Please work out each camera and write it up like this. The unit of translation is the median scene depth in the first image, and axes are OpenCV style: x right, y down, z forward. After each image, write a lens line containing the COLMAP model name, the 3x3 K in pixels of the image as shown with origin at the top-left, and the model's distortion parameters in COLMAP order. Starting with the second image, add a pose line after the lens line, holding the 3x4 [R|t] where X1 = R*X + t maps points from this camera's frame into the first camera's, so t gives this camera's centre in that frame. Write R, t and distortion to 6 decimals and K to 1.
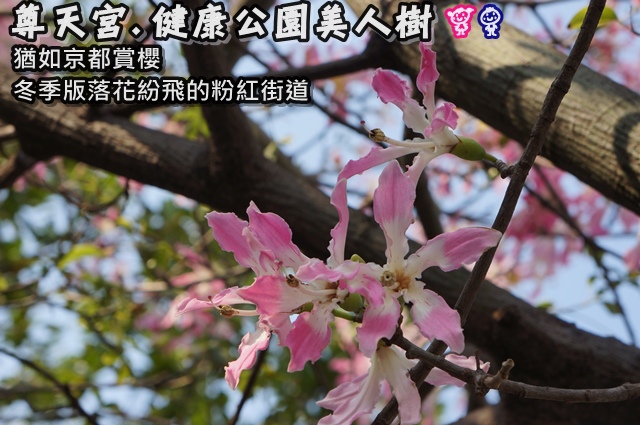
lens RADIAL K [[1486.2, 0, 319.7], [0, 1486.2, 212.3], [0, 0, 1]] dist [-0.015081, 0.000000]
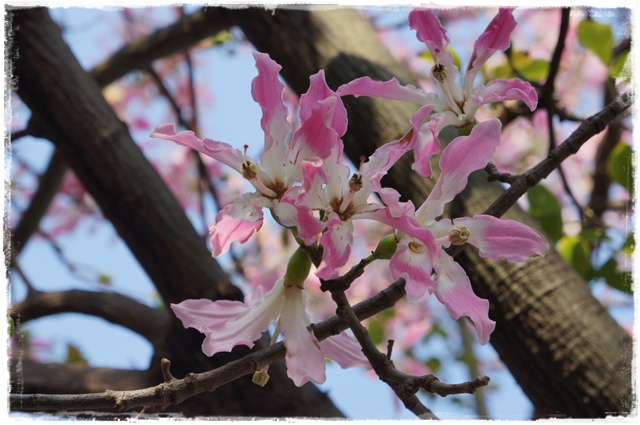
lens RADIAL K [[1486.2, 0, 323.0], [0, 1486.2, 235.6], [0, 0, 1]] dist [-0.015081, 0.000000]
pose [[0.767996, 0.464792, 0.440625, -0.270458], [-0.470230, 0.876303, -0.104769, 0.117650], [-0.434817, -0.126733, 0.891556, 0.179750]]
